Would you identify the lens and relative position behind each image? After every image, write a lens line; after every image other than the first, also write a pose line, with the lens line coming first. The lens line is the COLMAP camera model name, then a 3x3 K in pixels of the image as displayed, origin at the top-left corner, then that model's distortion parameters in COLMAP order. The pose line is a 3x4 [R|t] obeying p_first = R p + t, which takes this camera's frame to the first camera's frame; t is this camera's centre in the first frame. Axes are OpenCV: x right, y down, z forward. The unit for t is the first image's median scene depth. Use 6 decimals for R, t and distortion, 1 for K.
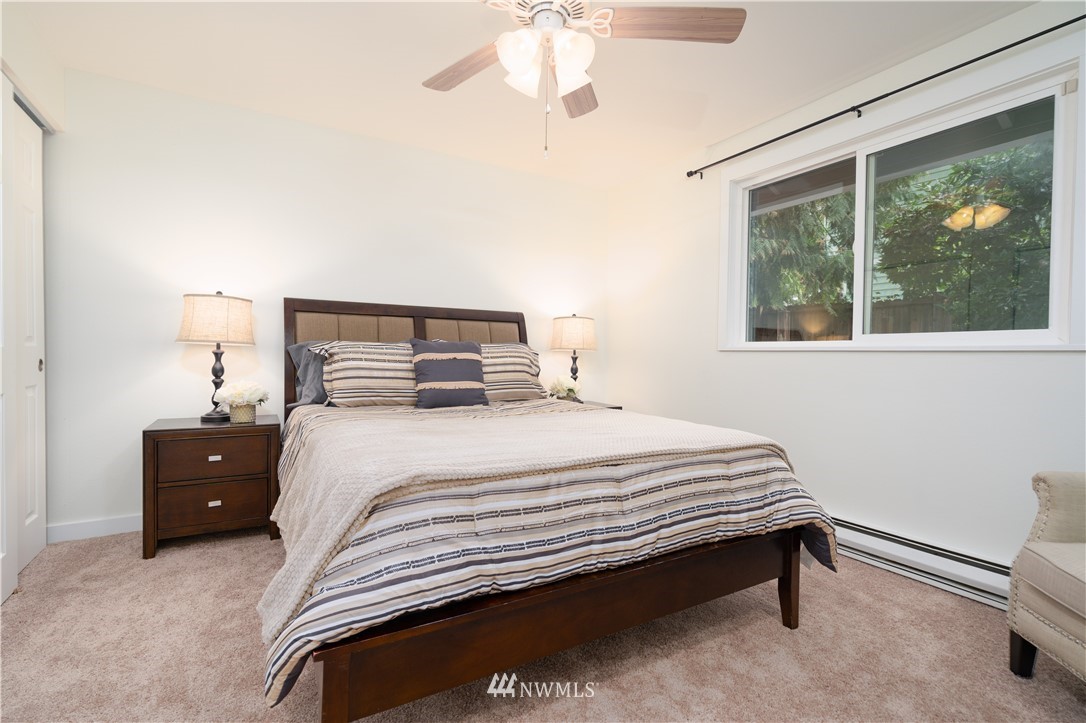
lens RADIAL K [[509.8, 0, 543.0], [0, 509.8, 361.5], [0, 0, 1]] dist [-0.003967, 0.001336]
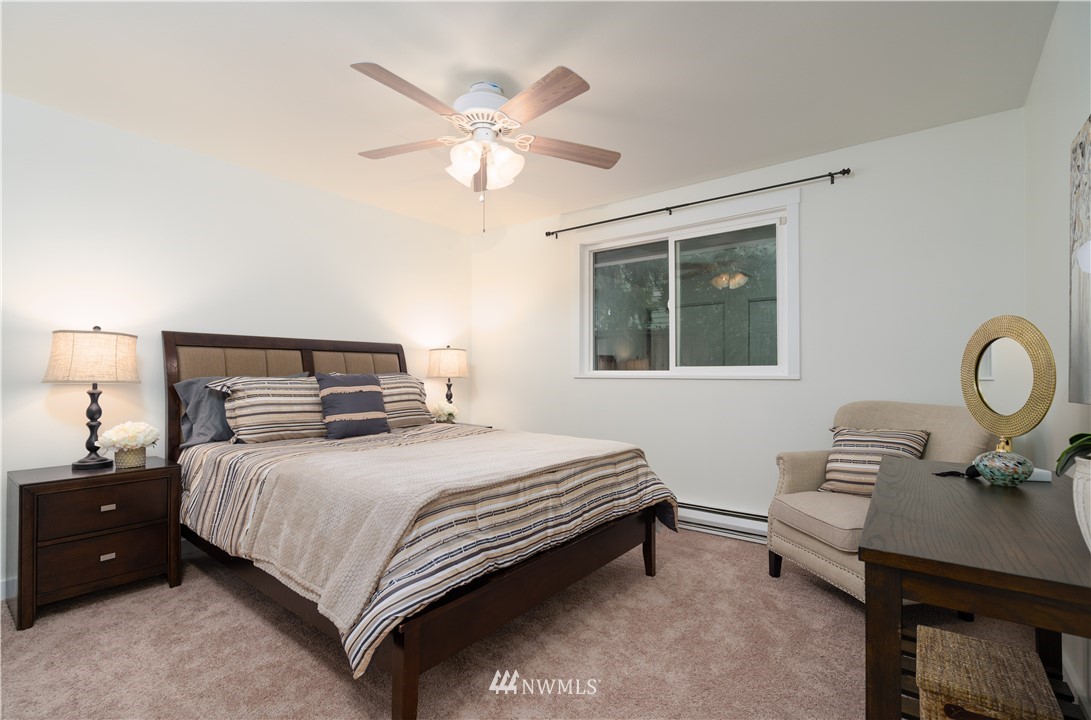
lens RADIAL K [[498.7, 0, 567.5], [0, 498.7, 361.3], [0, 0, 1]] dist [-0.003859, -0.000034]
pose [[0.916640, -0.002395, 0.399706, -0.269689], [0.016064, 0.999395, -0.030850, -0.041196], [-0.399390, 0.034700, 0.916124, -0.201147]]
